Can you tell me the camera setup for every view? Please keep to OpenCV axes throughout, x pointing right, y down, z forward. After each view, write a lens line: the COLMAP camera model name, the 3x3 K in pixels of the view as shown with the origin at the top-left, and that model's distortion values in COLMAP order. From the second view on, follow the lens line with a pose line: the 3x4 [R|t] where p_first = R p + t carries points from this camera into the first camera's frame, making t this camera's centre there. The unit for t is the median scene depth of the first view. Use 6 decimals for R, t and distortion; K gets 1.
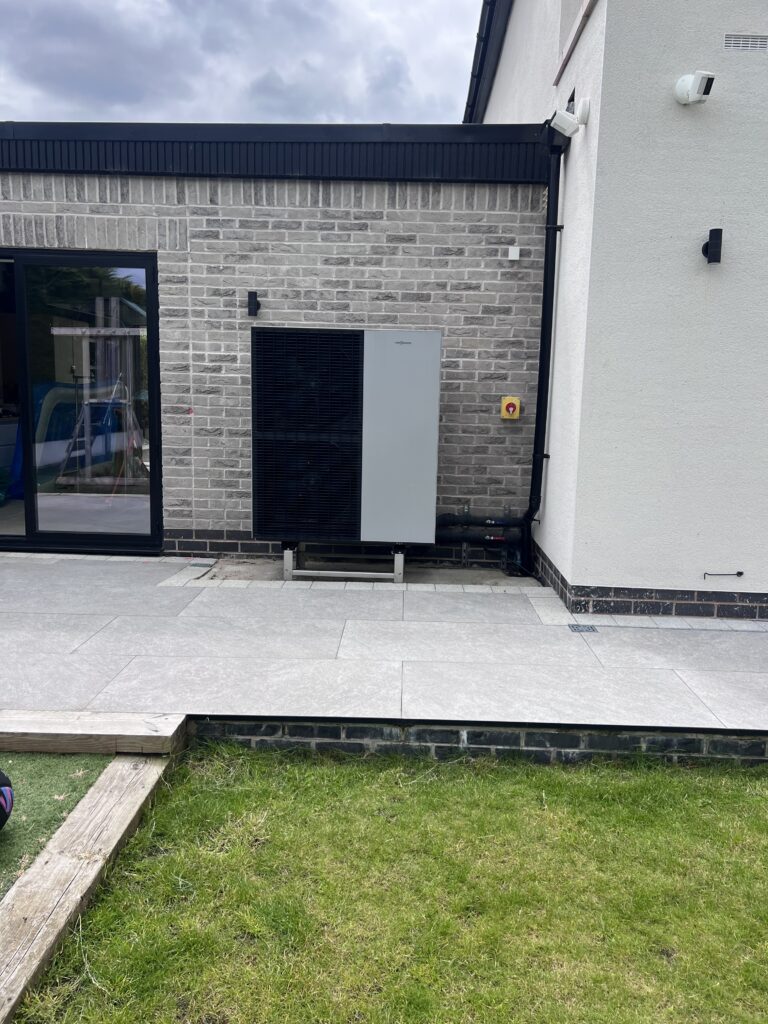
lens RADIAL K [[779.4, 0, 384.0], [0, 779.4, 512.0], [0, 0, 1]] dist [0.112326, -0.247010]
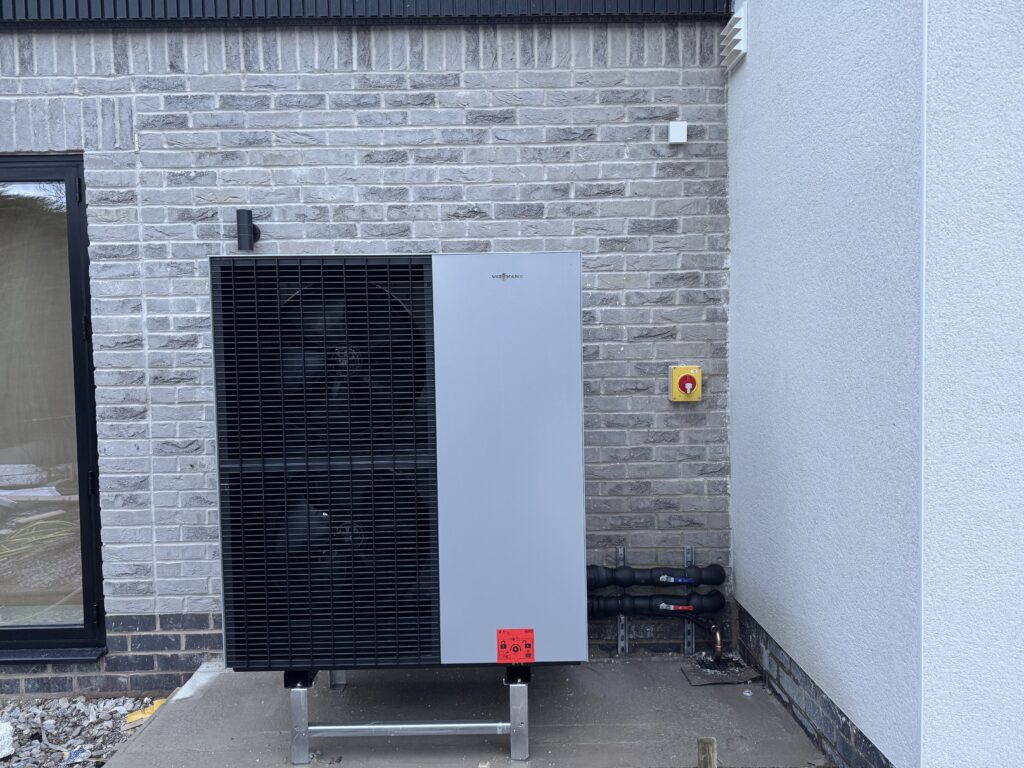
lens RADIAL K [[693.8, 0, 492.5], [0, 693.8, 389.0], [0, 0, 1]] dist [0.052964, -0.050159]
pose [[0.998460, -0.045647, 0.031529, -0.003476], [0.048652, 0.993569, -0.102245, -0.083704], [-0.026659, 0.103622, 0.994259, 0.485504]]
